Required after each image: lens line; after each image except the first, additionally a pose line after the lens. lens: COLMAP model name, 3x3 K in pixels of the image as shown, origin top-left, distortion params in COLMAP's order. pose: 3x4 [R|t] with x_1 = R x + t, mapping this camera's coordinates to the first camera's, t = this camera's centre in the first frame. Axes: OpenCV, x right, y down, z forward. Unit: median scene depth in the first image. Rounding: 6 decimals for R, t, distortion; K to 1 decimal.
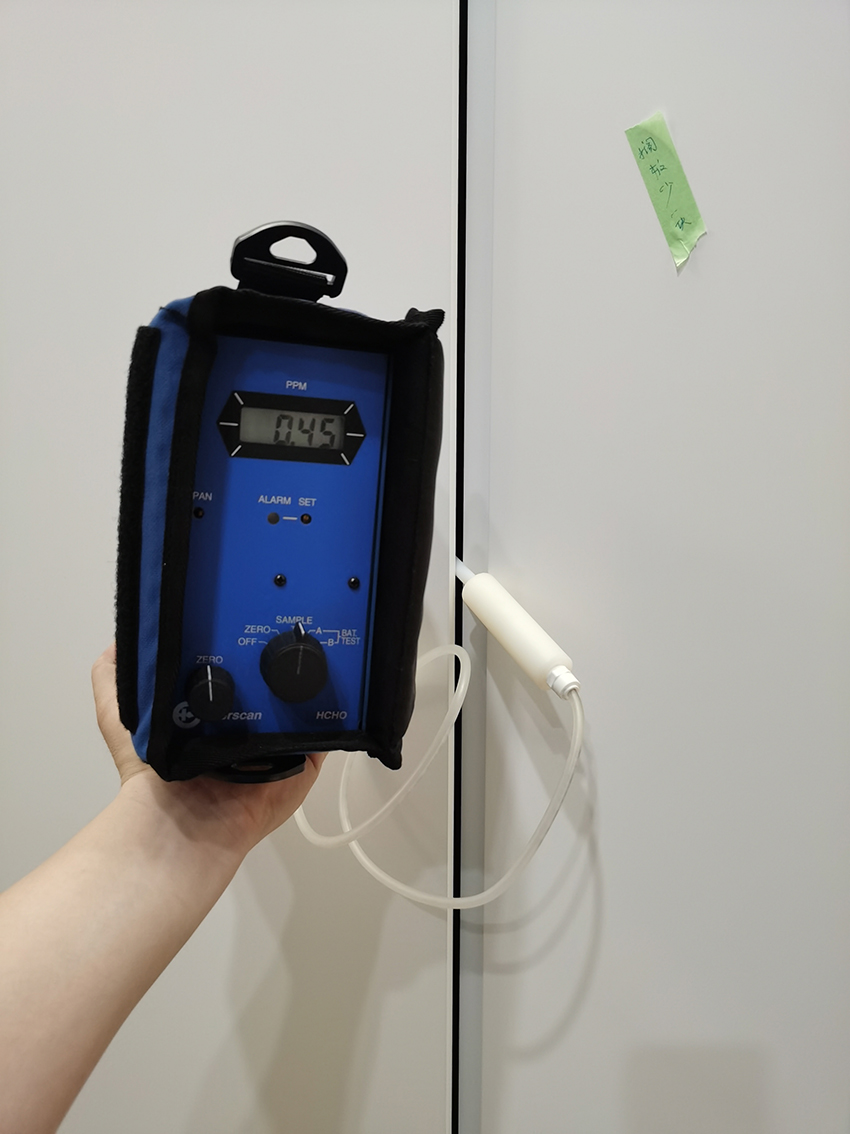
lens RADIAL K [[907.0, 0, 425.2], [0, 907.0, 562.3], [0, 0, 1]] dist [0.050090, -0.041982]
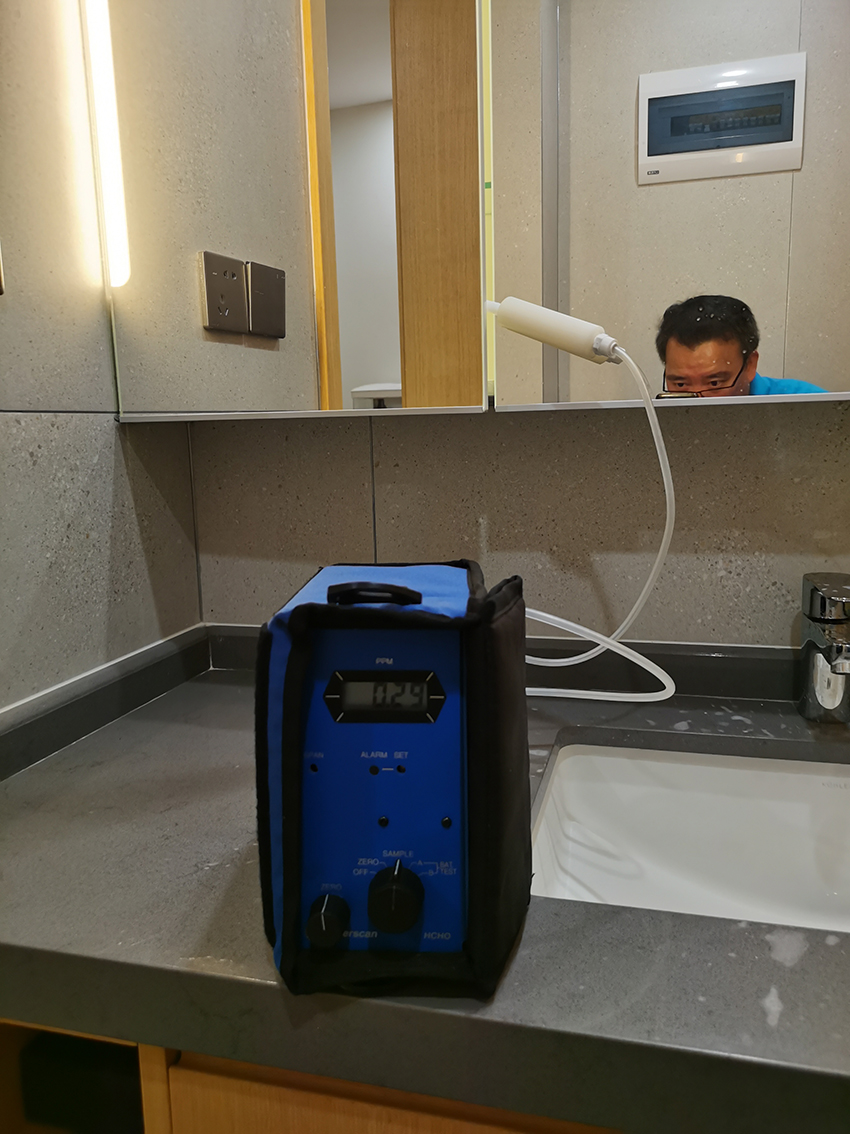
lens RADIAL K [[907.0, 0, 425.2], [0, 907.0, 562.3], [0, 0, 1]] dist [0.050090, -0.041982]
pose [[0.942846, -0.061884, -0.327432, 0.304456], [0.041580, 0.996773, -0.068660, -0.234810], [0.330625, 0.051121, 0.942377, -0.121677]]
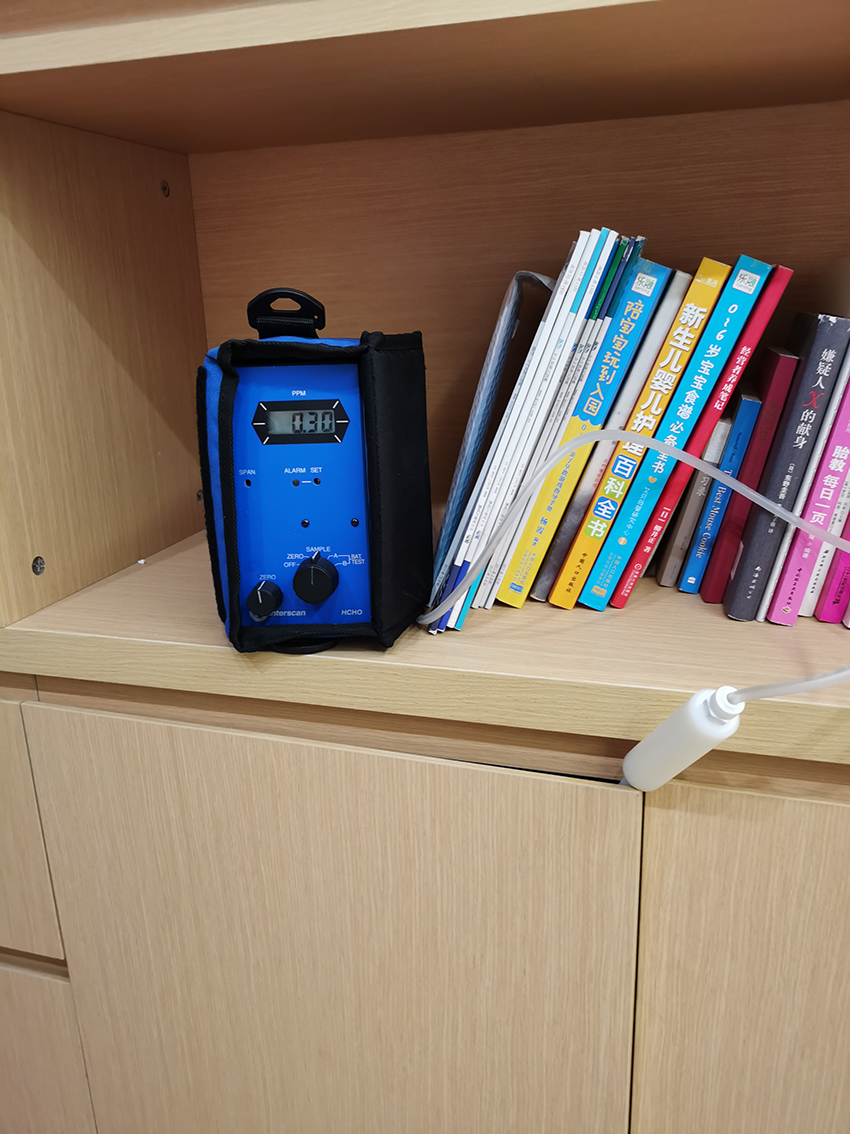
lens RADIAL K [[907.0, 0, 425.2], [0, 907.0, 562.3], [0, 0, 1]] dist [0.050090, -0.041982]
pose [[0.938748, -0.039928, -0.342283, 0.542983], [0.066035, 0.995701, 0.064957, -0.000431], [0.338218, -0.083581, 0.937349, -0.350647]]
